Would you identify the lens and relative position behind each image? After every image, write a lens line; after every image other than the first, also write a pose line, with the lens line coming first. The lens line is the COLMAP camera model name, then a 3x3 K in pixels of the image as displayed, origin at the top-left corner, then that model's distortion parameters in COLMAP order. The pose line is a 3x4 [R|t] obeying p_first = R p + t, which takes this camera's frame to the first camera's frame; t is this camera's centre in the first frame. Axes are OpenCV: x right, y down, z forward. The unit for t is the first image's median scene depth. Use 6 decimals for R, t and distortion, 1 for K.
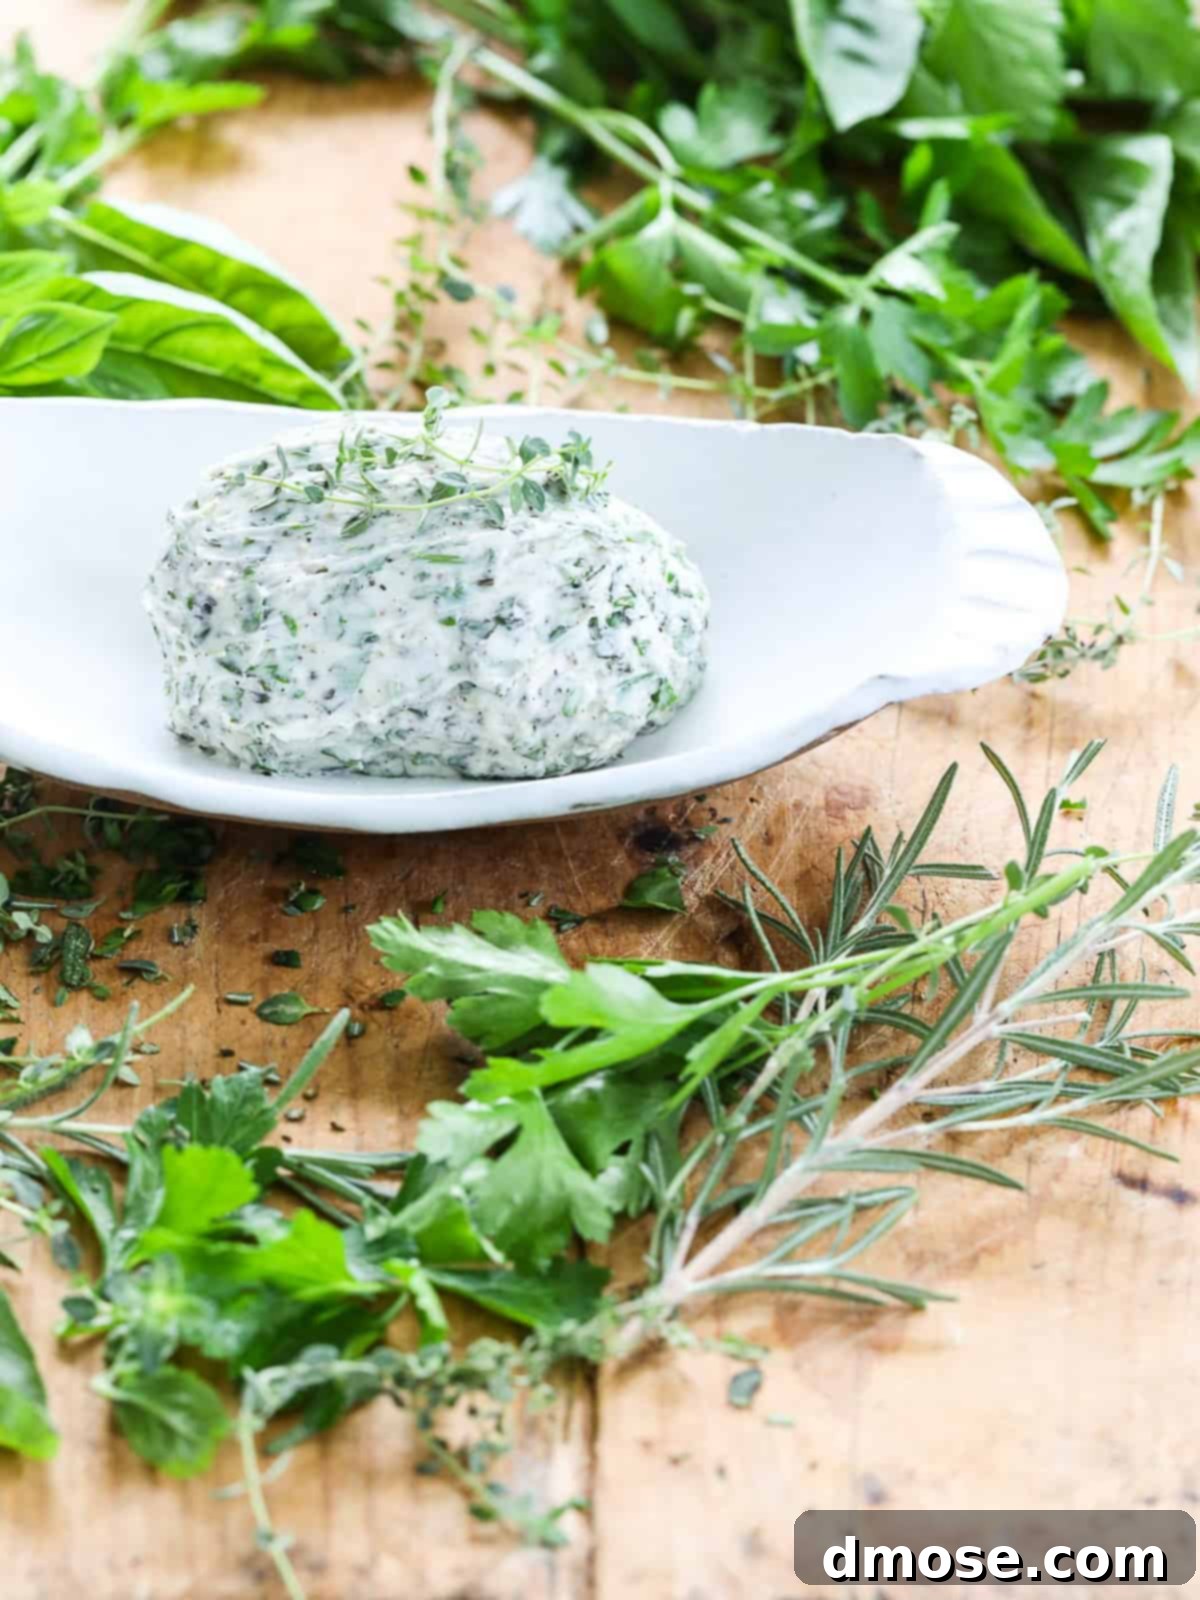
lens RADIAL K [[5775.5, 0, 600.0], [0, 5775.5, 800.0], [0, 0, 1]] dist [-0.062285, -2.161361]
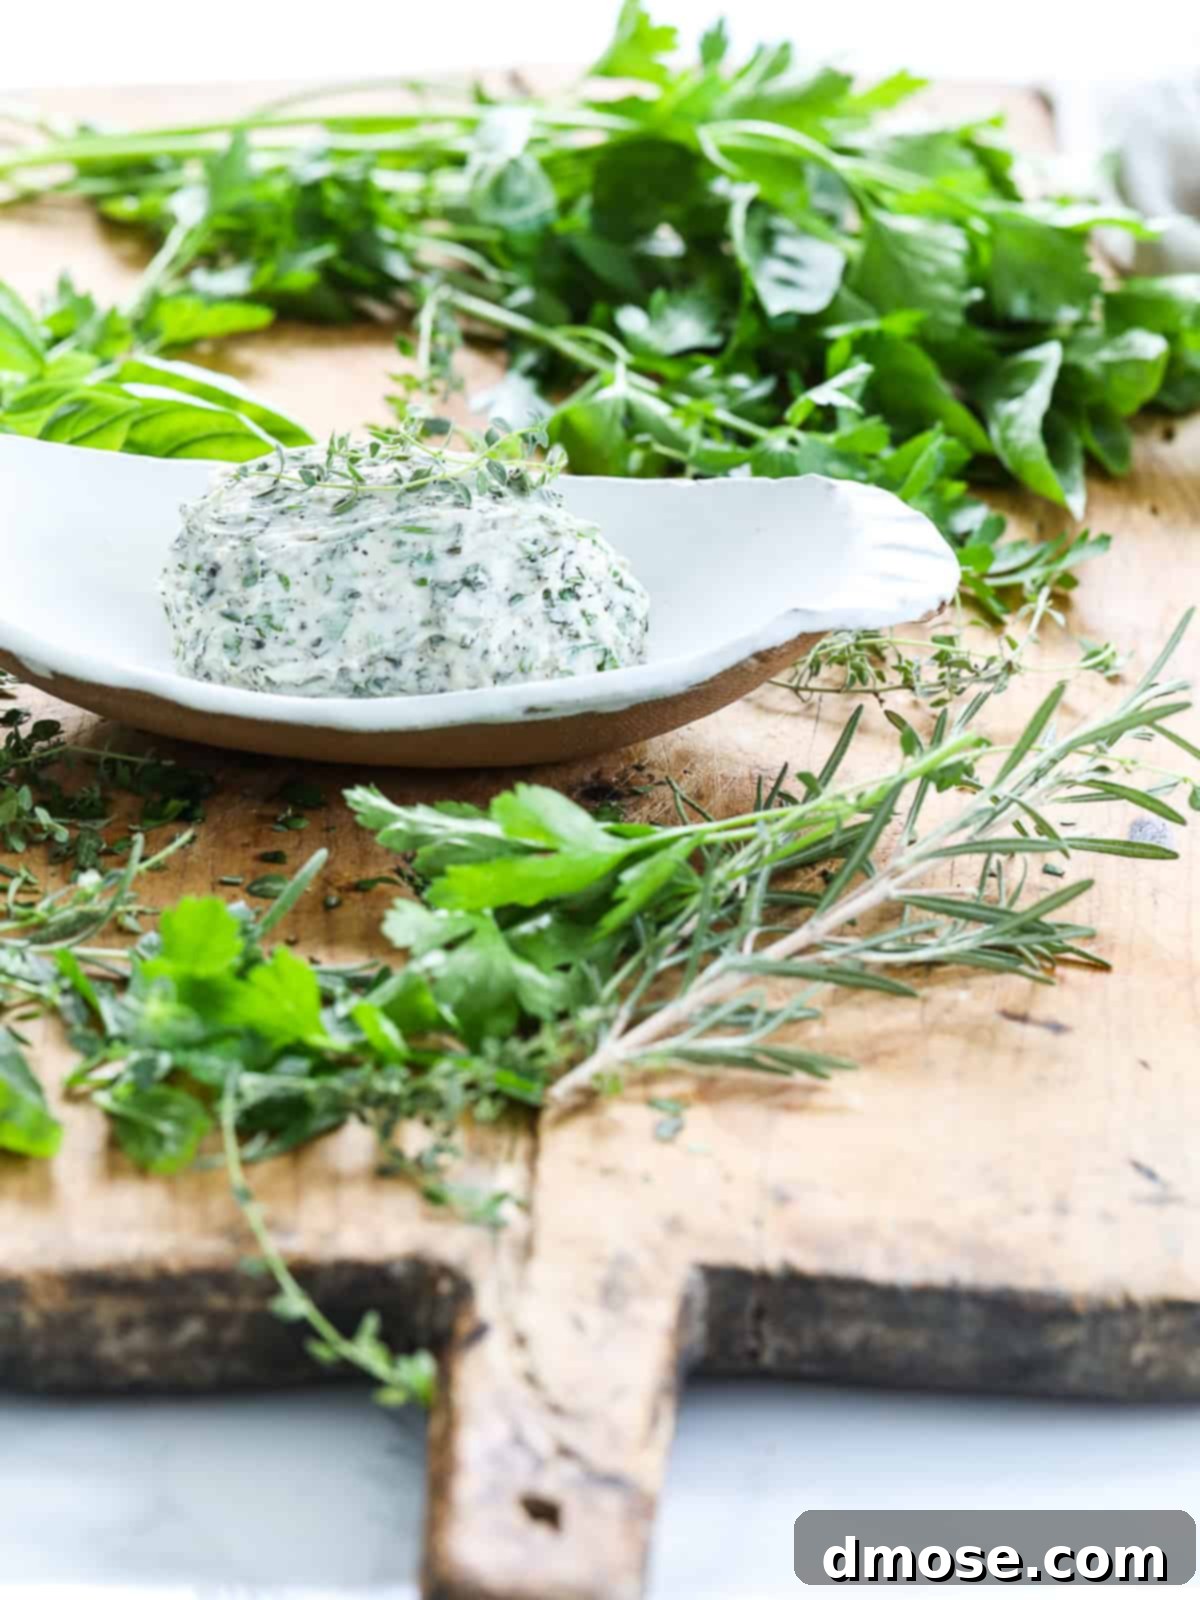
lens RADIAL K [[5683.4, 0, 600.0], [0, 5683.4, 800.0], [0, 0, 1]] dist [-0.074460, -2.210535]
pose [[0.999950, 0.009651, -0.002767, 0.012978], [-0.010031, 0.971613, -0.236363, 0.279071], [0.000407, 0.236379, 0.971661, -0.091941]]
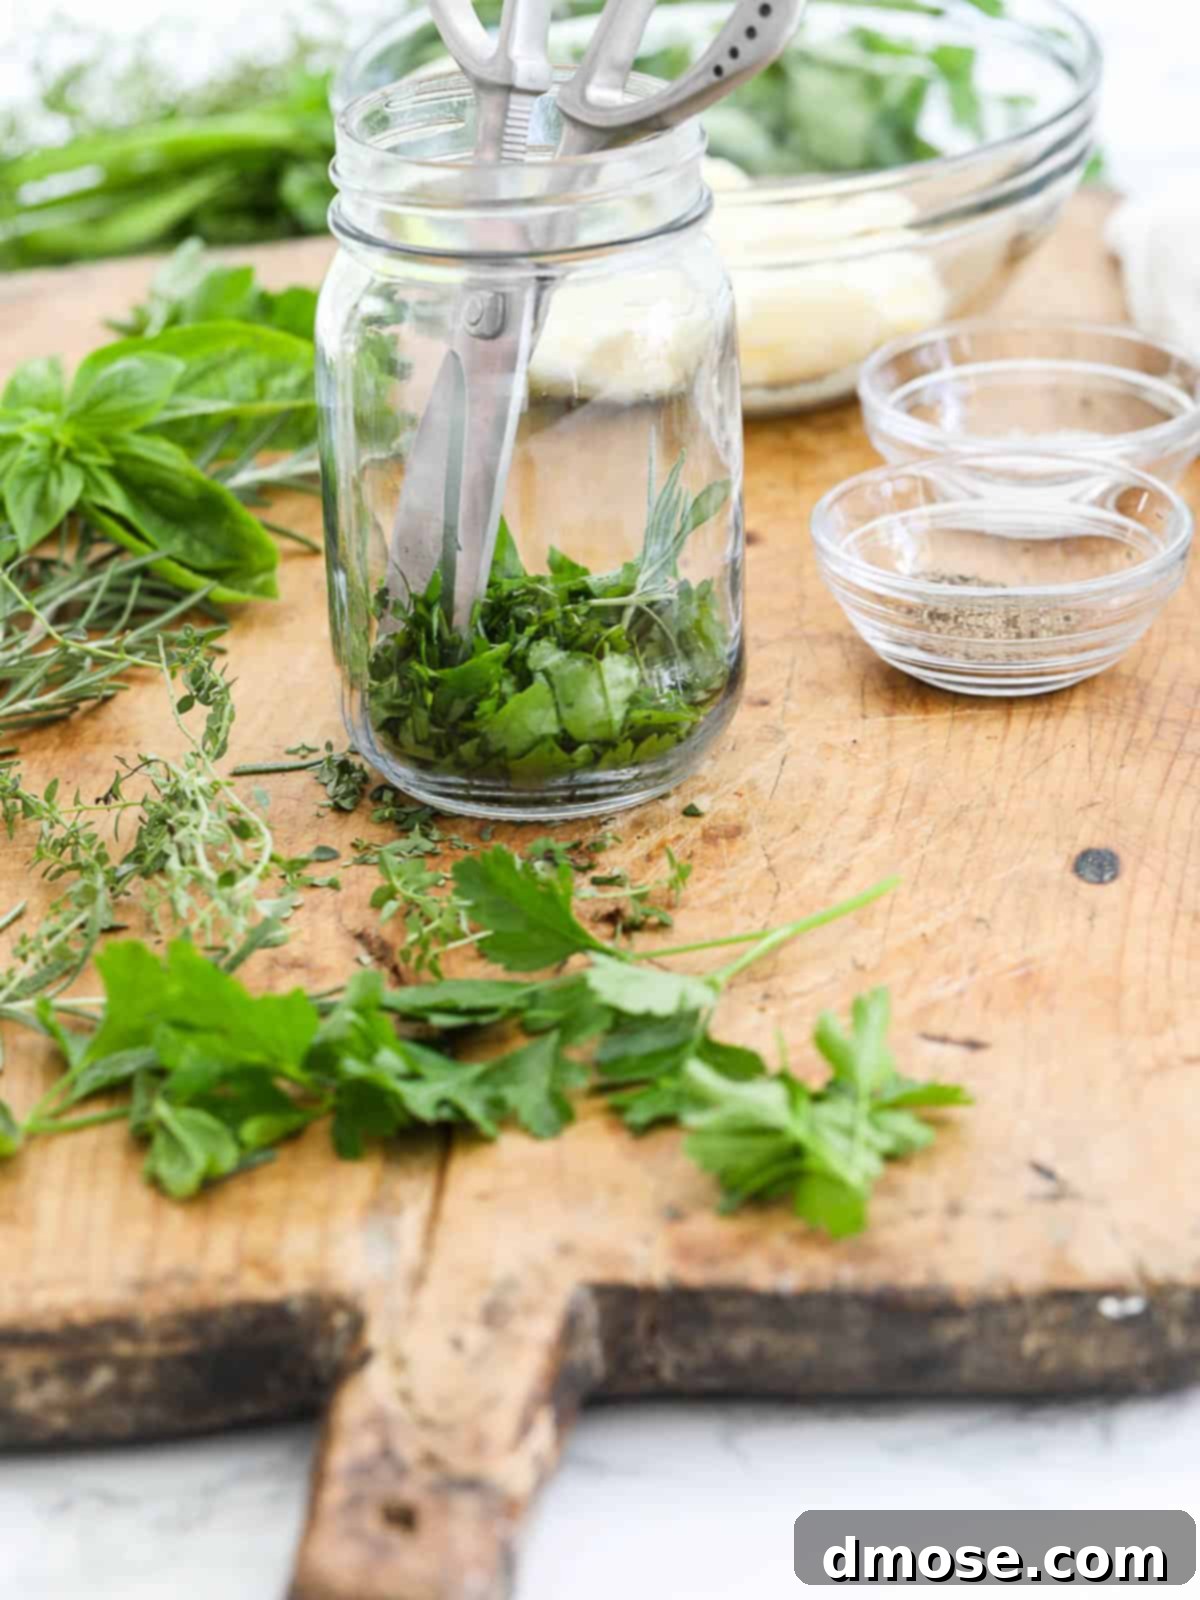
lens RADIAL K [[5683.4, 0, 600.0], [0, 5683.4, 800.0], [0, 0, 1]] dist [-0.074460, -2.210535]
pose [[0.993119, -0.064599, -0.097679, 0.134962], [0.033947, 0.957083, -0.287818, 0.332562], [0.112080, 0.282522, 0.952691, -0.099101]]
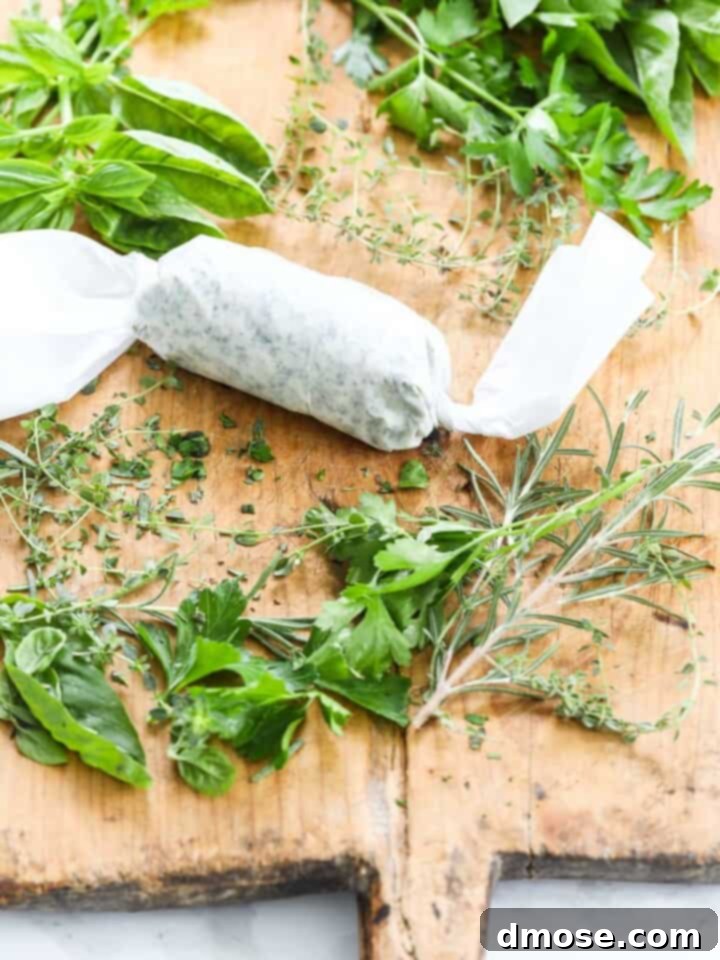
lens RADIAL K [[3410.0, 0, 360.0], [0, 3410.0, 480.0], [0, 0, 1]] dist [-0.074460, -2.210535]
pose [[0.999584, -0.027521, -0.008649, -0.003806], [0.028624, 0.983460, 0.178850, -0.195874], [0.003584, -0.179023, 0.983838, -0.184028]]
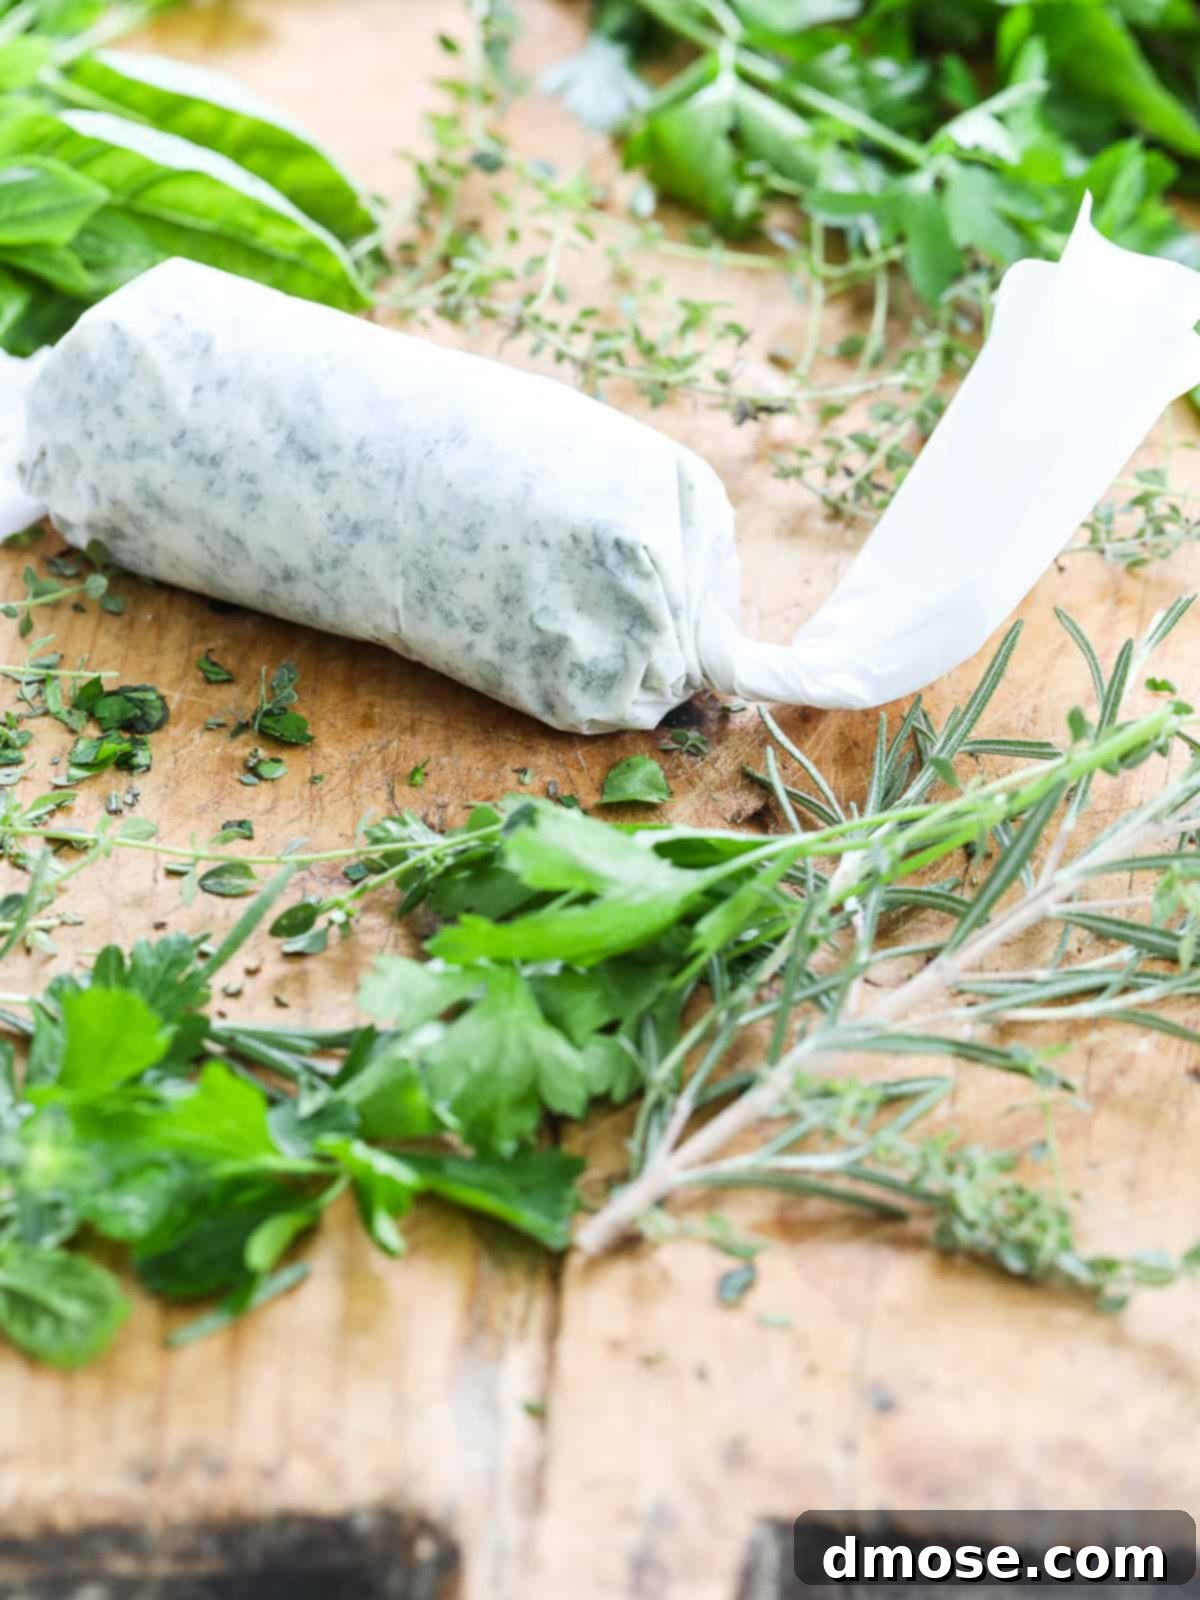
lens RADIAL K [[5850.8, 0, 600.0], [0, 5850.8, 800.0], [0, 0, 1]] dist [-0.233909, -1.947960]
pose [[0.998598, 0.009740, -0.052040, 0.045099], [-0.013841, 0.996776, -0.079027, 0.091006], [0.051102, 0.079637, 0.995513, 0.129160]]
